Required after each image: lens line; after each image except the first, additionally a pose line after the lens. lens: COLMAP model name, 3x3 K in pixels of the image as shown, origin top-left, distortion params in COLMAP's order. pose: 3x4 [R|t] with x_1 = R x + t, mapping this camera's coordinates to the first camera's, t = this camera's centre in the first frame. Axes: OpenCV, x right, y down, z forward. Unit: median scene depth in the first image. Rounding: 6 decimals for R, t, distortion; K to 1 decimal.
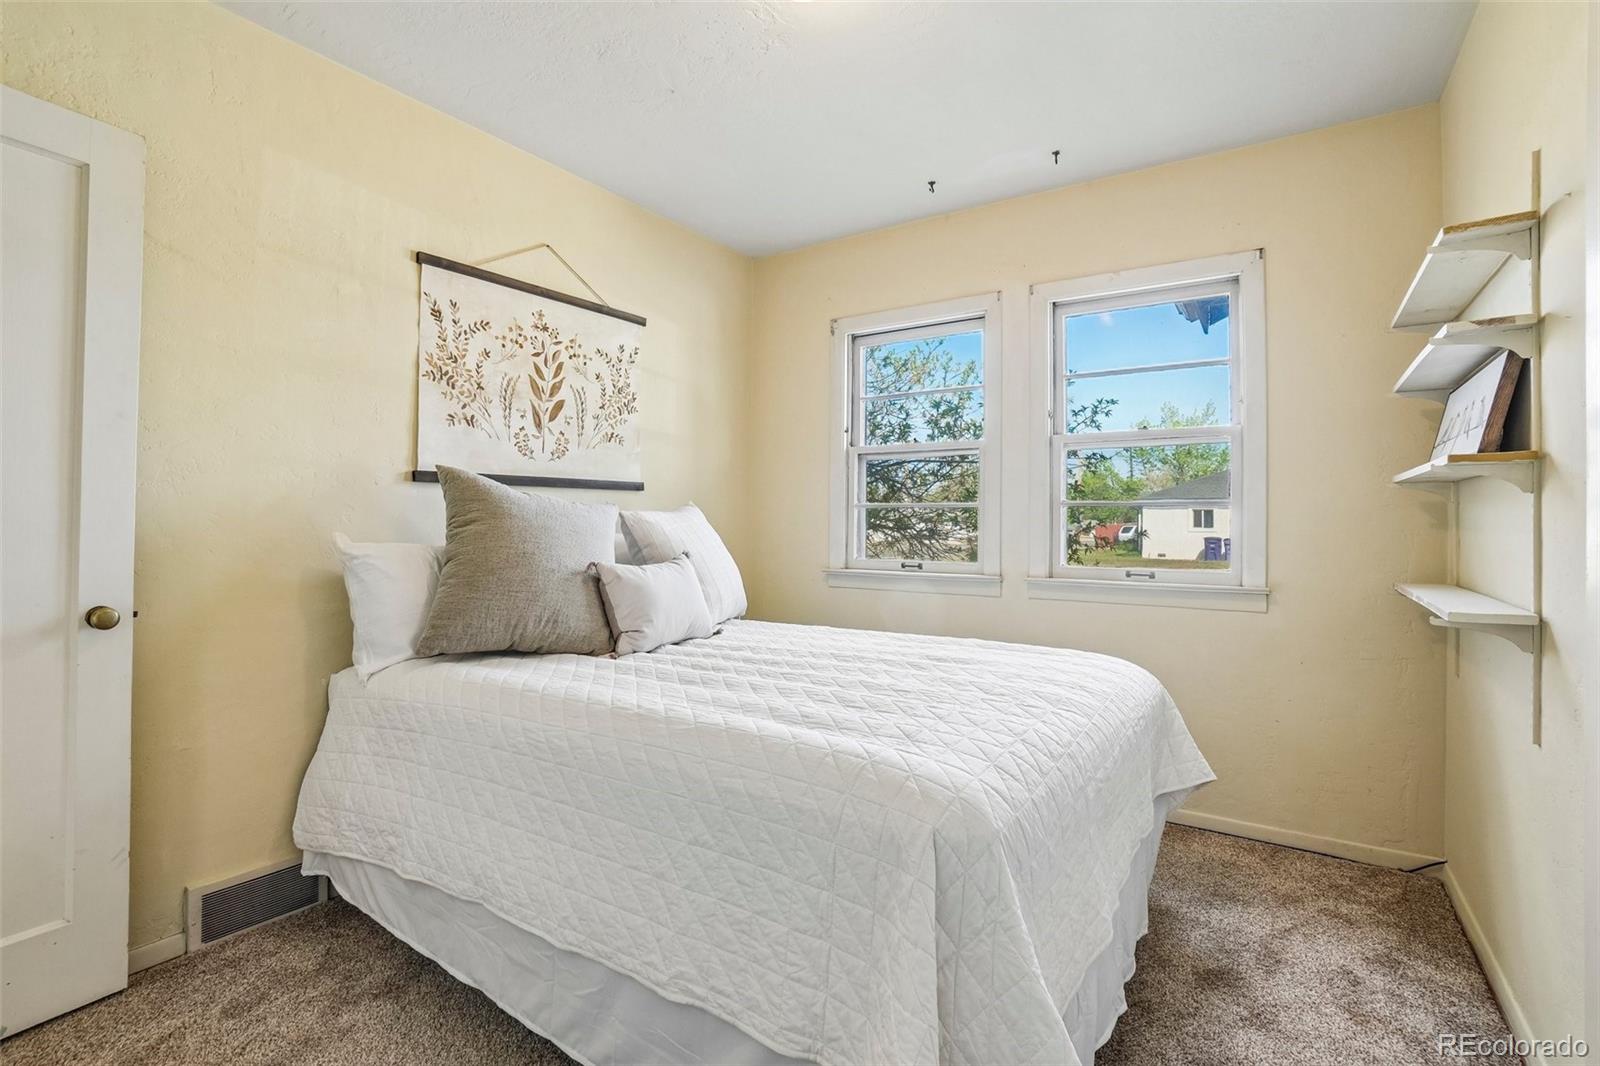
lens RADIAL K [[724.5, 0, 787.9], [0, 724.5, 518.9], [0, 0, 1]] dist [-0.067276, 0.023758]
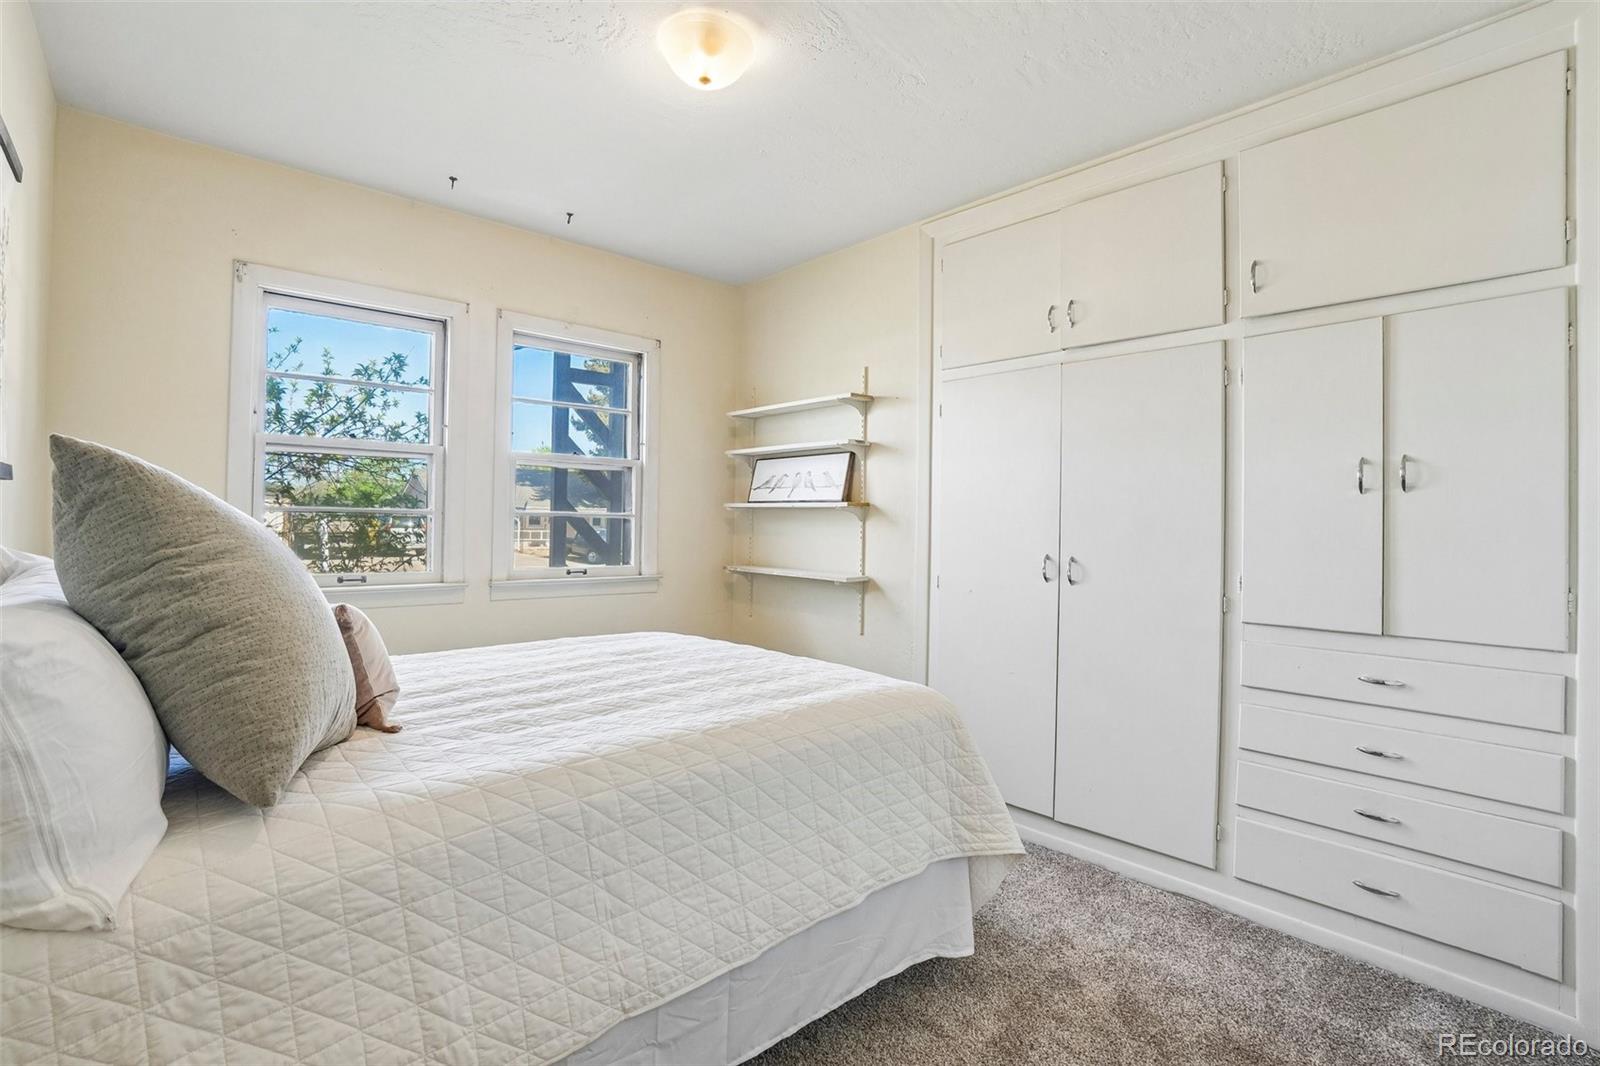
lens RADIAL K [[724.5, 0, 787.9], [0, 724.5, 518.9], [0, 0, 1]] dist [-0.067276, 0.023758]
pose [[0.255054, 0.002628, 0.966923, -0.882902], [-0.017417, 0.999847, 0.001876, -0.032645], [-0.966770, -0.017319, 0.255061, 0.461054]]
